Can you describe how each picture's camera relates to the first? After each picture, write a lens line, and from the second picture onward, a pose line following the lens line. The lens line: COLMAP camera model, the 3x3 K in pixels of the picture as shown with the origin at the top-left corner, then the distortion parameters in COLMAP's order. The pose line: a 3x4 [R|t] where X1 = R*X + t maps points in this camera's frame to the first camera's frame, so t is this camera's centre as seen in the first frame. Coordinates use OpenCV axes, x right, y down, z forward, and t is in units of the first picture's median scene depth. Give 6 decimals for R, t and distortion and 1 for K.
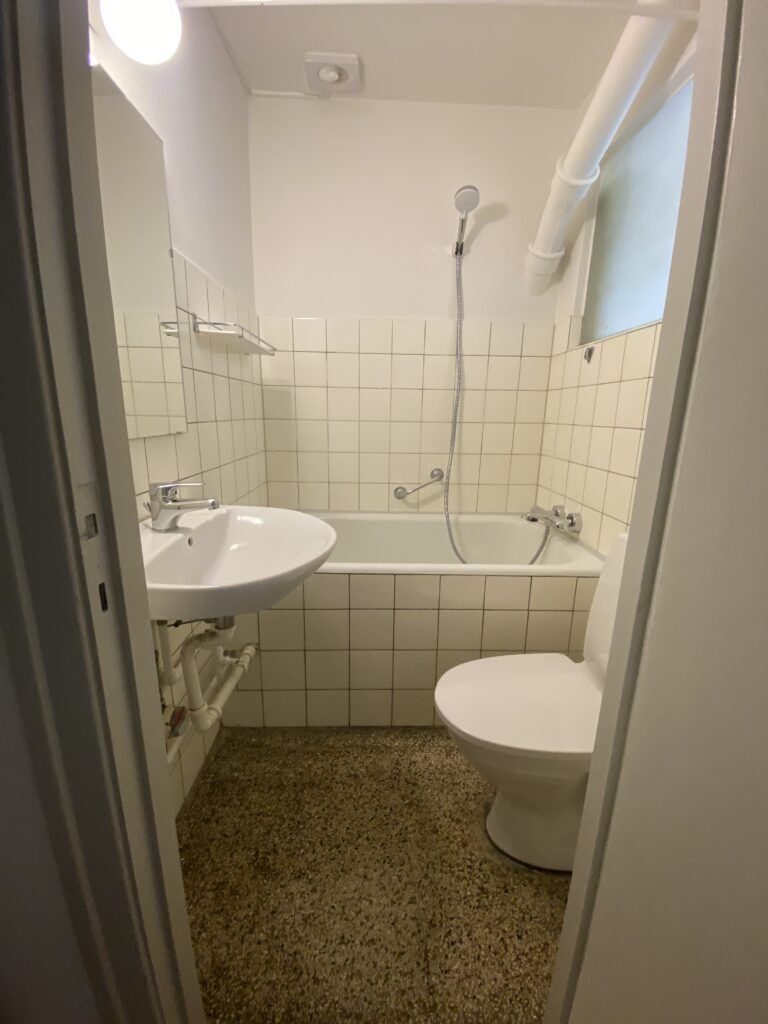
lens RADIAL K [[416.3, 0, 384.5], [0, 416.3, 514.4], [0, 0, 1]] dist [0.012338, -0.017650]
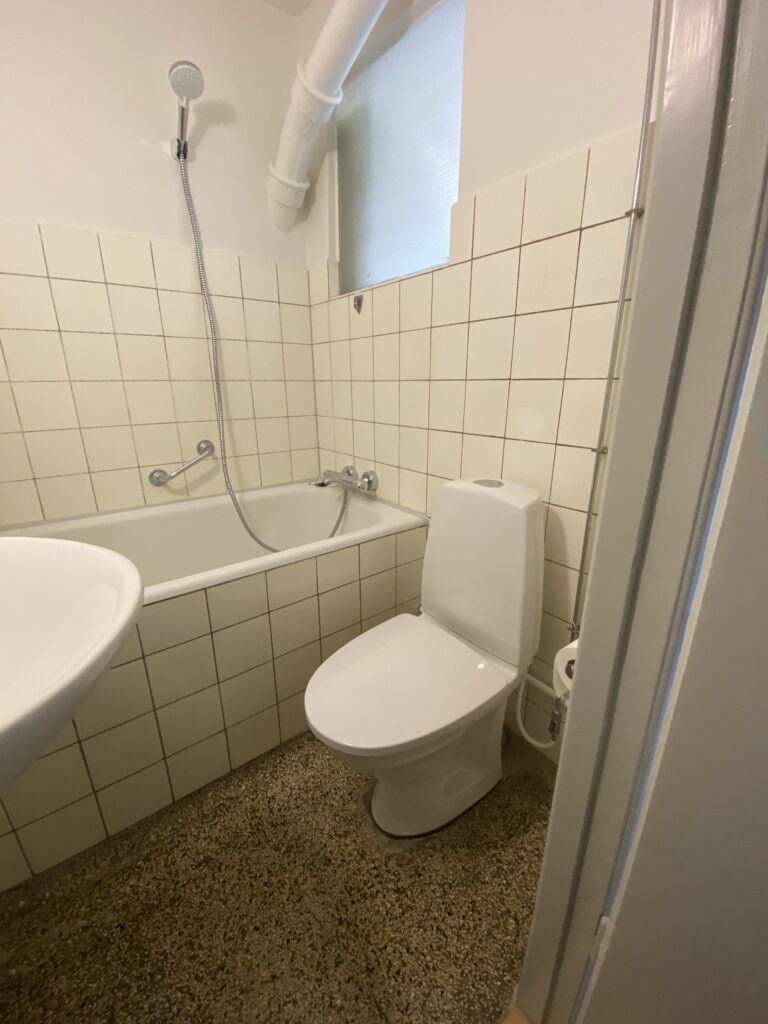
lens RADIAL K [[416.3, 0, 384.5], [0, 416.3, 514.4], [0, 0, 1]] dist [0.012338, -0.017650]
pose [[0.803272, -0.199177, 0.561322, -0.093767], [0.158340, 0.979928, 0.121122, -0.017442], [-0.574180, -0.008415, 0.818686, 0.186306]]
